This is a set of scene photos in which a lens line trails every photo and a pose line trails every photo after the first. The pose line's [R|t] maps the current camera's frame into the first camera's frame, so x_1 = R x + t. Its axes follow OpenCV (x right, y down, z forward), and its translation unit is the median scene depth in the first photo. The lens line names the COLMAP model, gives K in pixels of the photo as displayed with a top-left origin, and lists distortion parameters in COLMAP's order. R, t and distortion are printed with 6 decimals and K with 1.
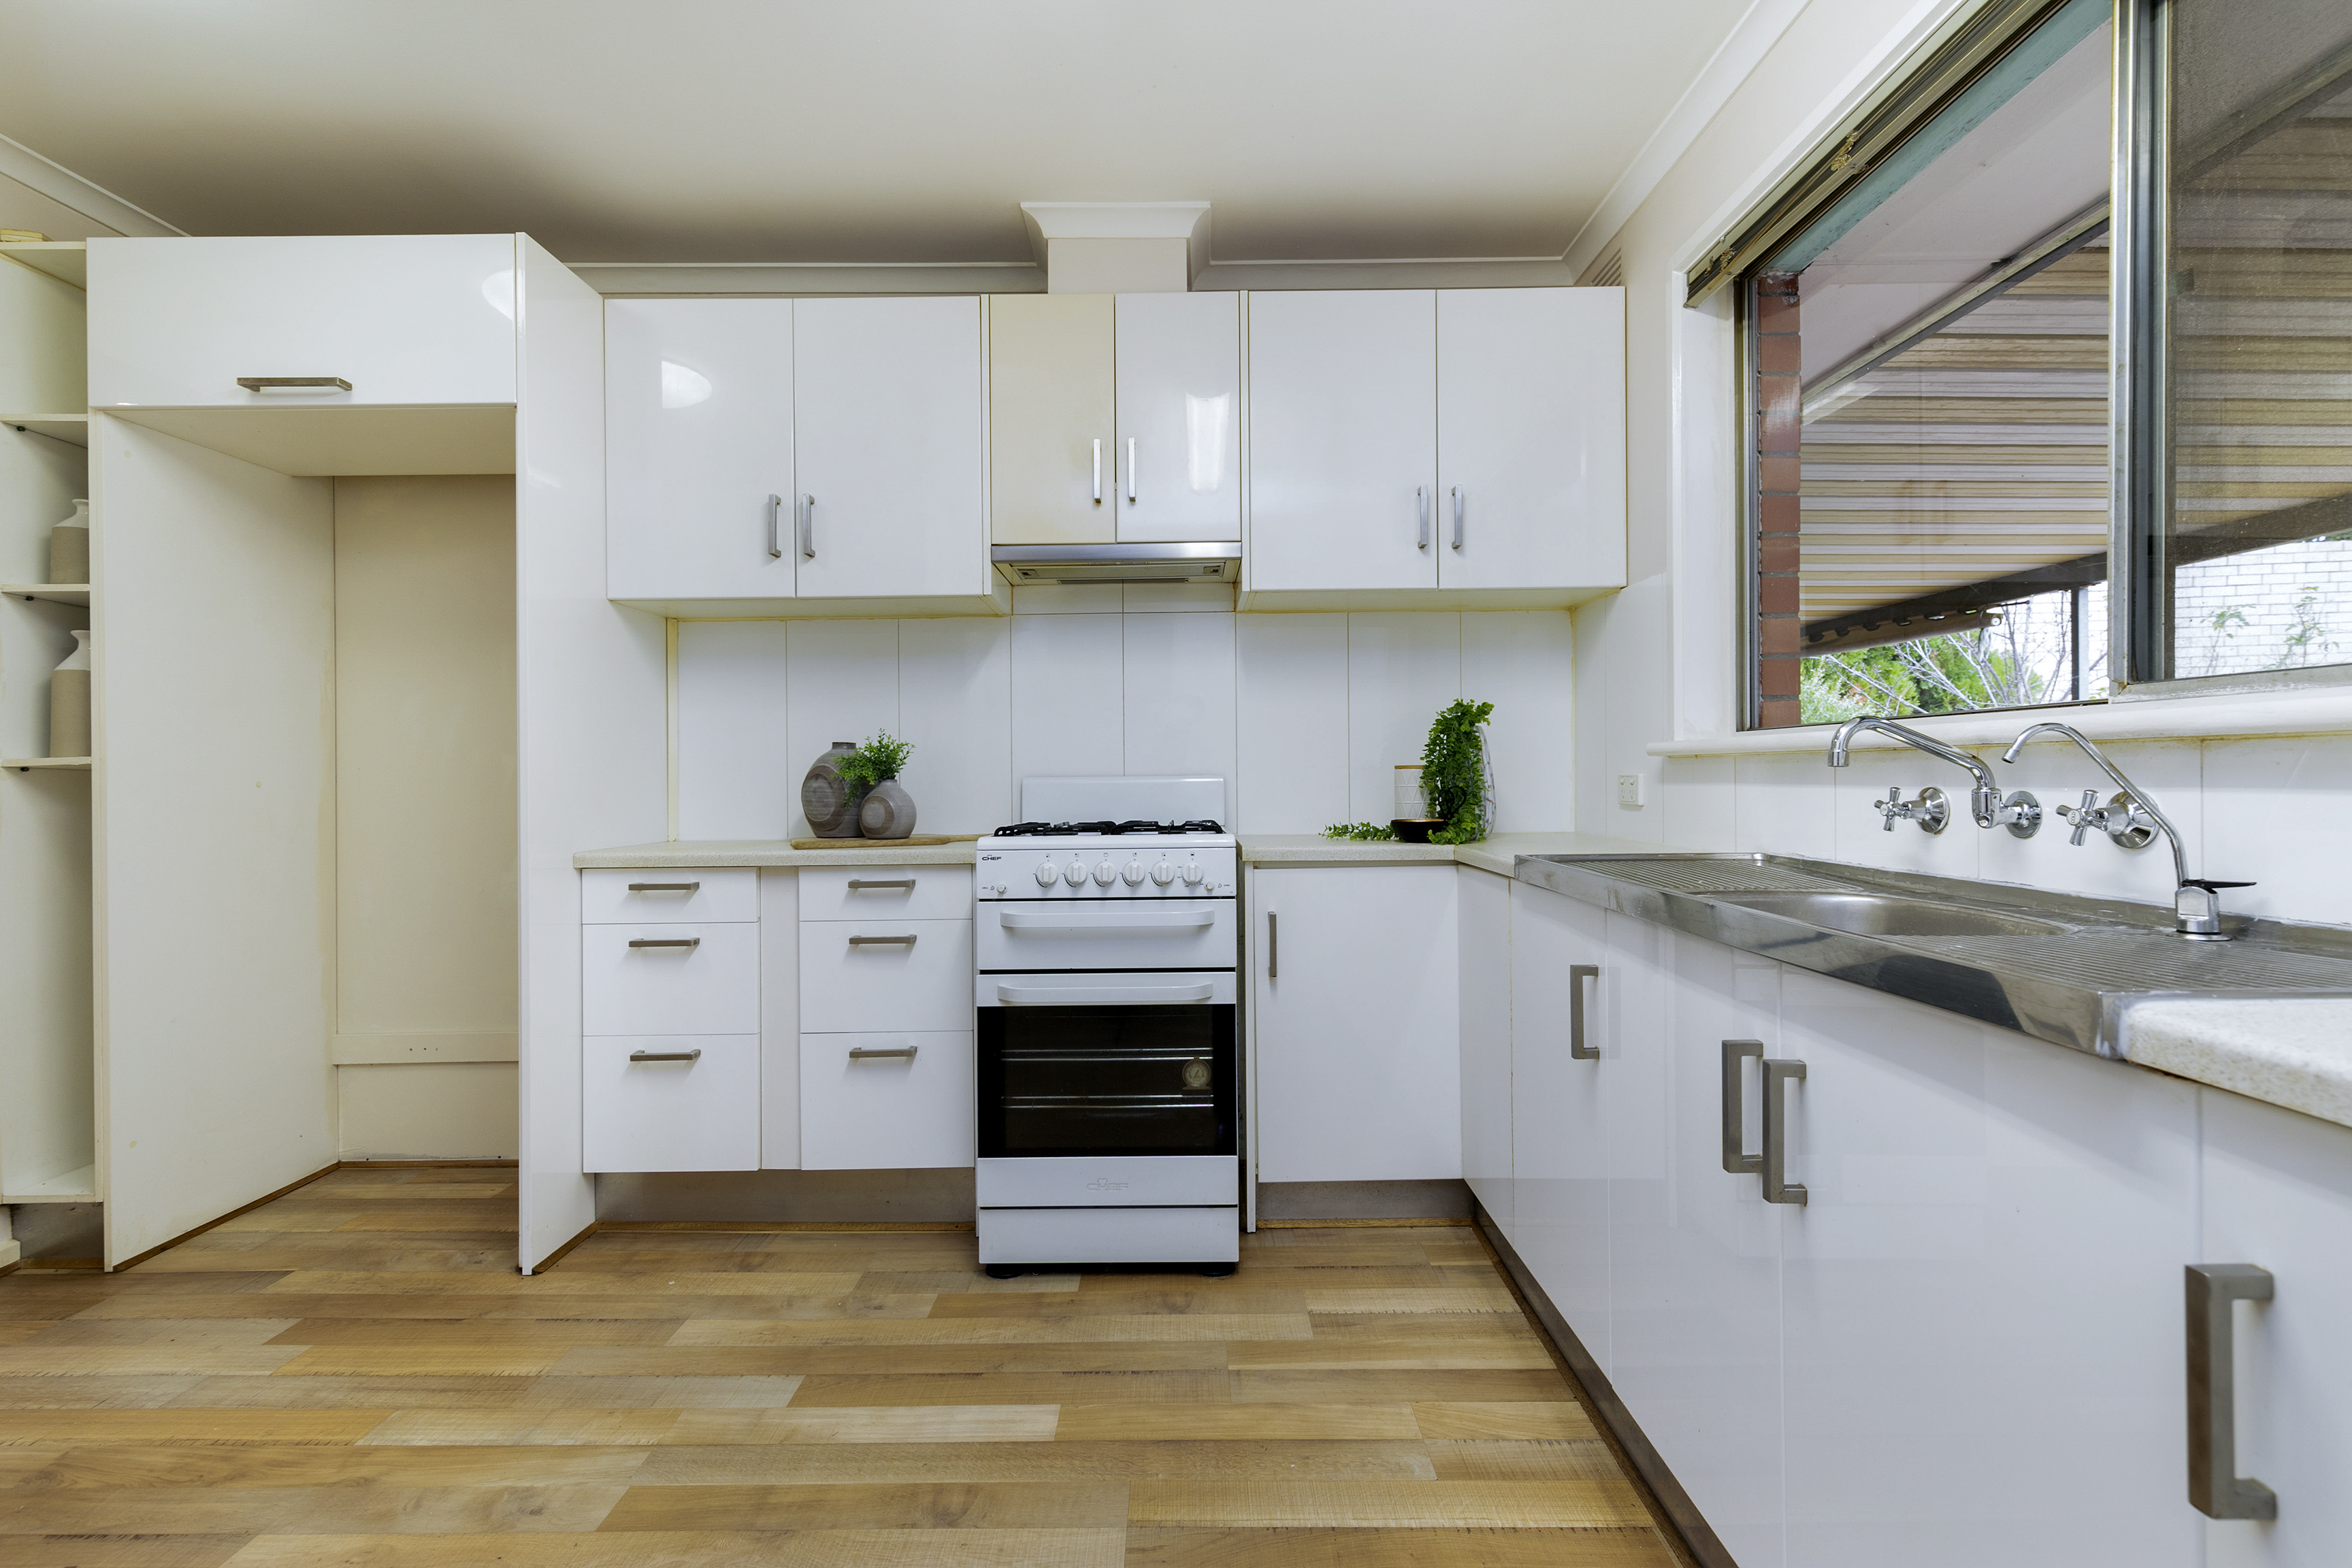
lens RADIAL K [[1021.9, 0, 1178.0], [0, 1021.9, 781.6], [0, 0, 1]] dist [-0.001063, -0.000072]
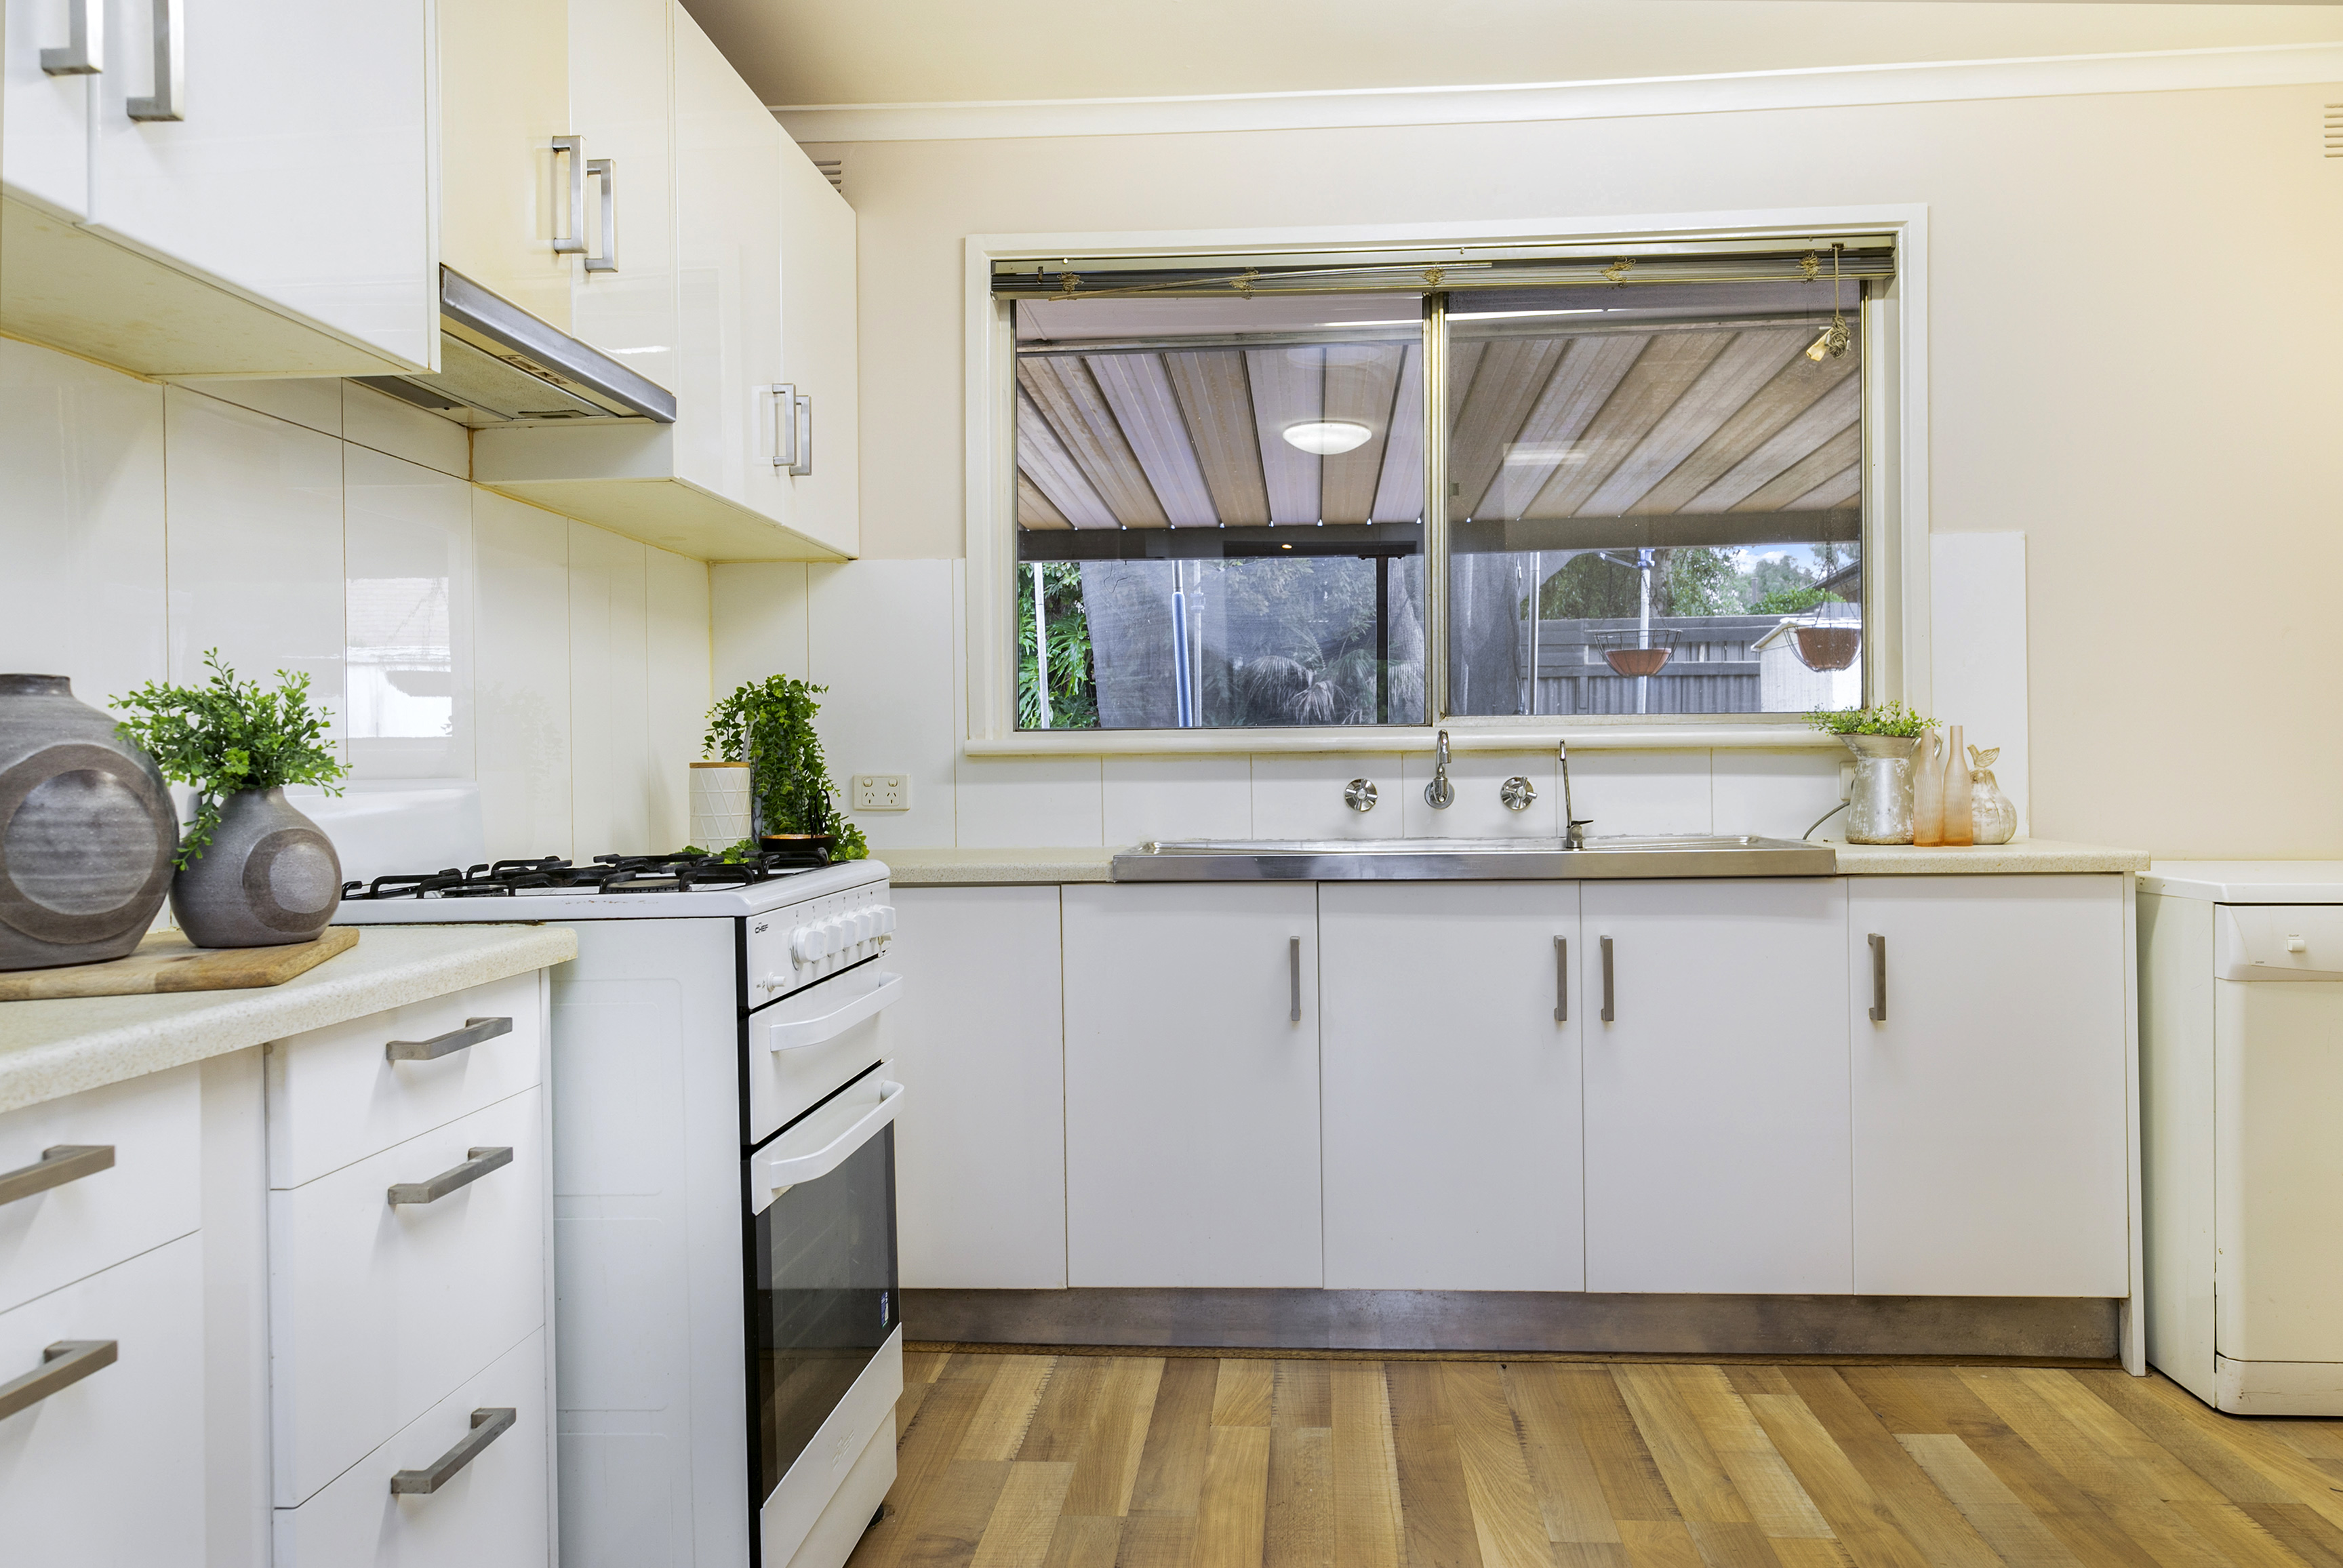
lens RADIAL K [[1562.9, 0, 1137.1], [0, 1562.9, 774.9], [0, 0, 1]] dist [-0.008227, 0.003476]
pose [[0.086928, -0.000005, 0.996215, -1.173714], [0.014042, 0.999901, -0.001220, -0.002788], [-0.996116, 0.014095, 0.086919, 0.882971]]
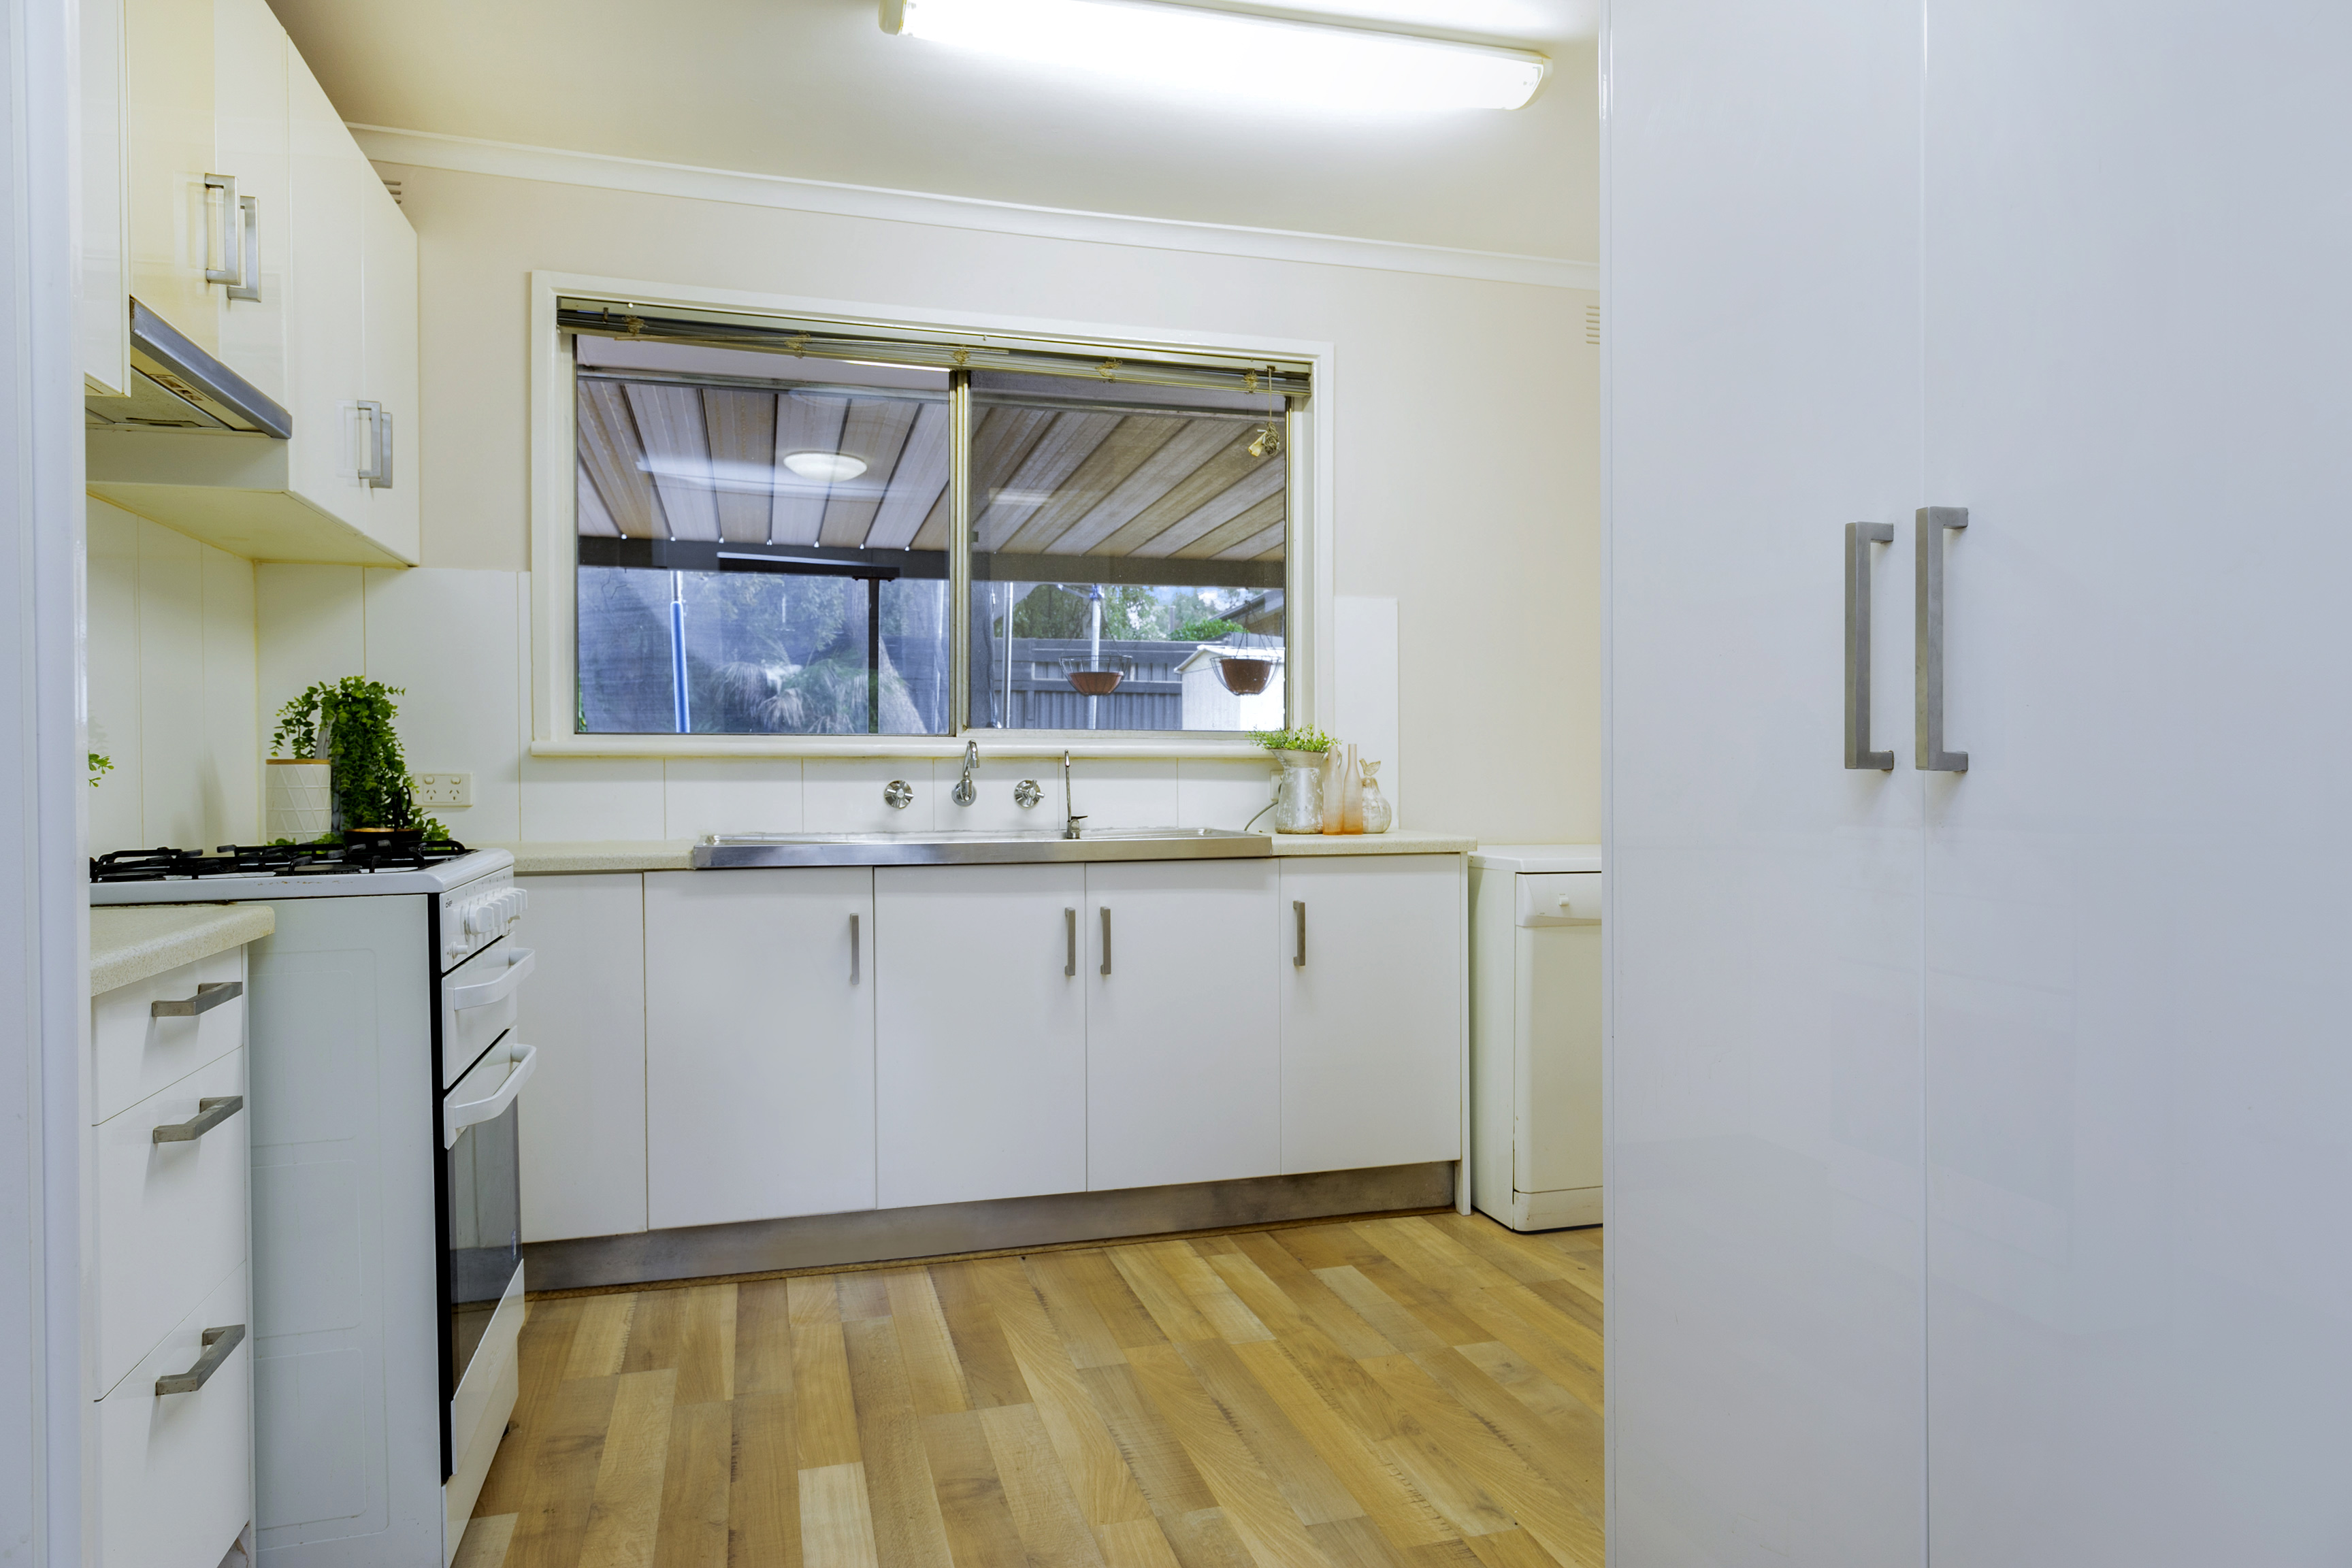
lens RADIAL K [[1519.9, 0, 1164.9], [0, 1519.9, 783.6], [0, 0, 1]] dist [-0.027931, 0.006293]
pose [[-0.285483, -0.002788, 0.958380, -1.415213], [0.005087, 0.999977, 0.004424, 0.000004], [-0.958370, 0.006139, -0.285462, 1.018850]]
